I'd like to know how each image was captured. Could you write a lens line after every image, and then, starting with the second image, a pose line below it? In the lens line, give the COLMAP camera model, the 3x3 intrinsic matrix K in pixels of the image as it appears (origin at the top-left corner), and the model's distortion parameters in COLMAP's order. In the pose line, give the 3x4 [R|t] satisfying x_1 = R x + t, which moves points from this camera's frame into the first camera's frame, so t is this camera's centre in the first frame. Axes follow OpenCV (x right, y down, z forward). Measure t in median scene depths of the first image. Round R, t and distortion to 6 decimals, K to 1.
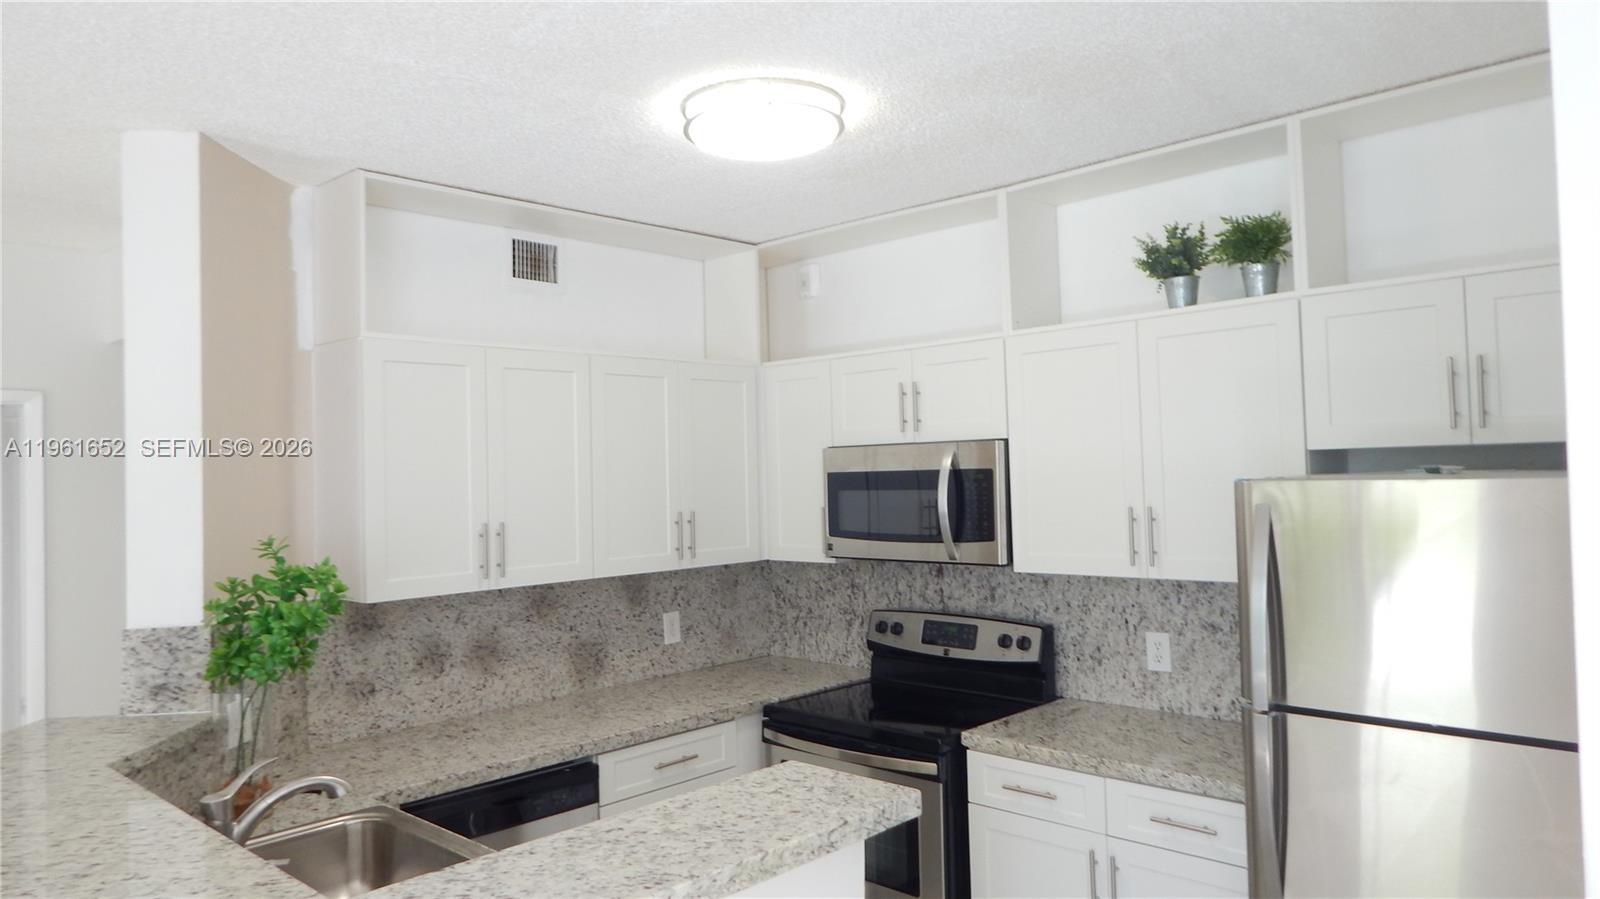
lens RADIAL K [[1073.8, 0, 804.4], [0, 1073.8, 439.8], [0, 0, 1]] dist [0.019553, -0.006564]
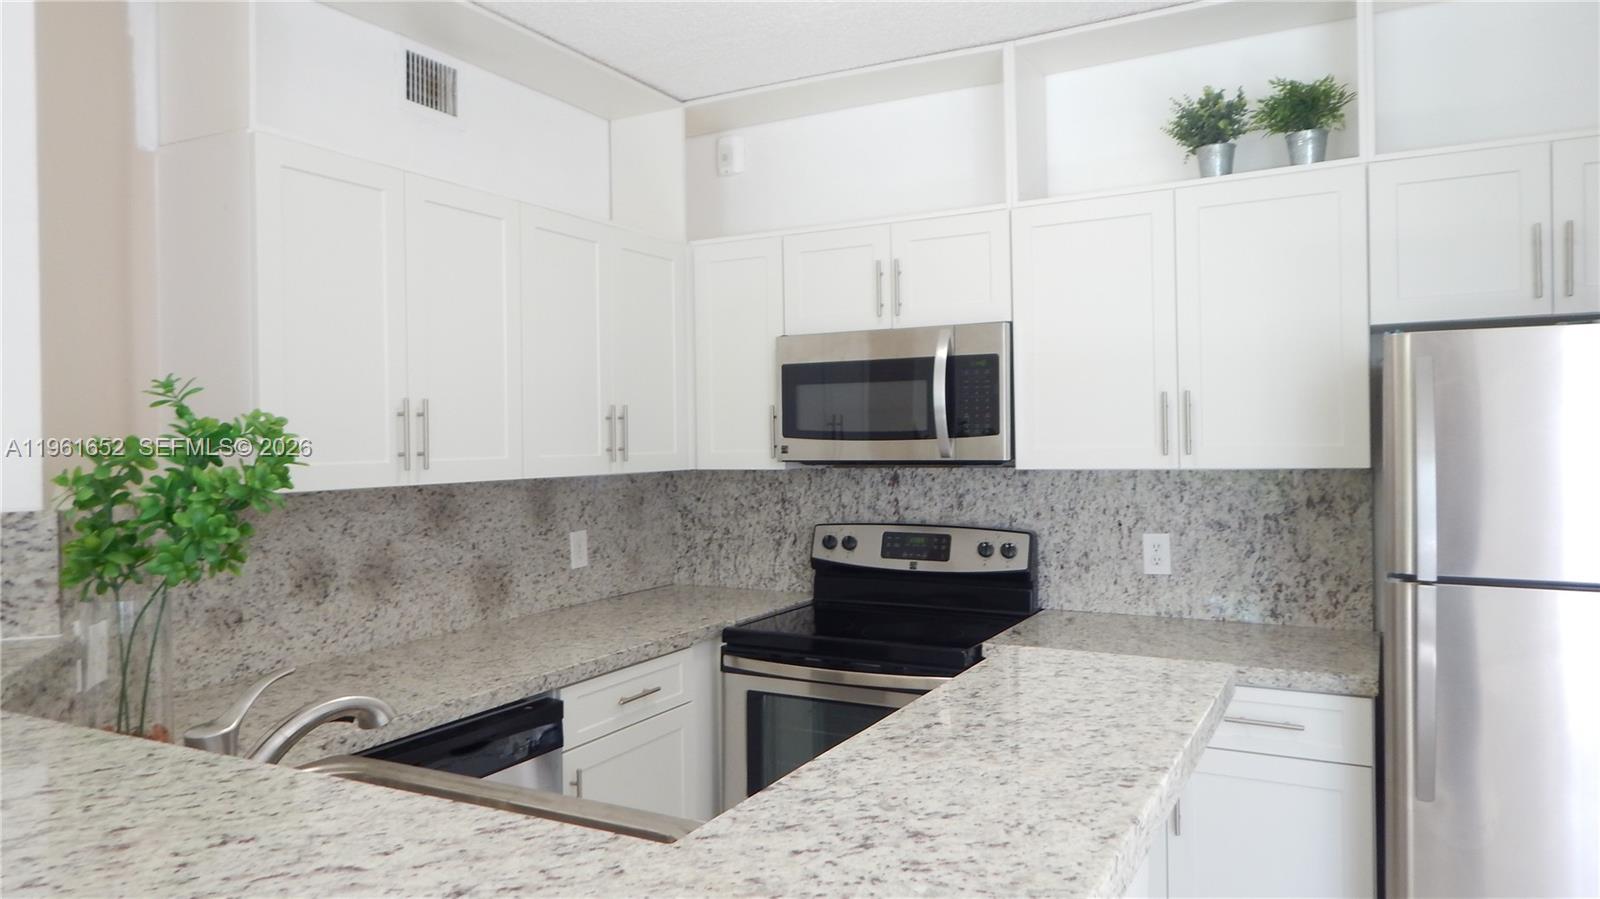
lens RADIAL K [[1073.8, 0, 804.4], [0, 1073.8, 439.8], [0, 0, 1]] dist [0.019553, -0.006564]
pose [[0.964895, 0.012457, 0.262340, -0.209479], [-0.019616, 0.999503, 0.024687, 0.077359], [-0.261902, -0.028966, 0.964660, 0.169966]]
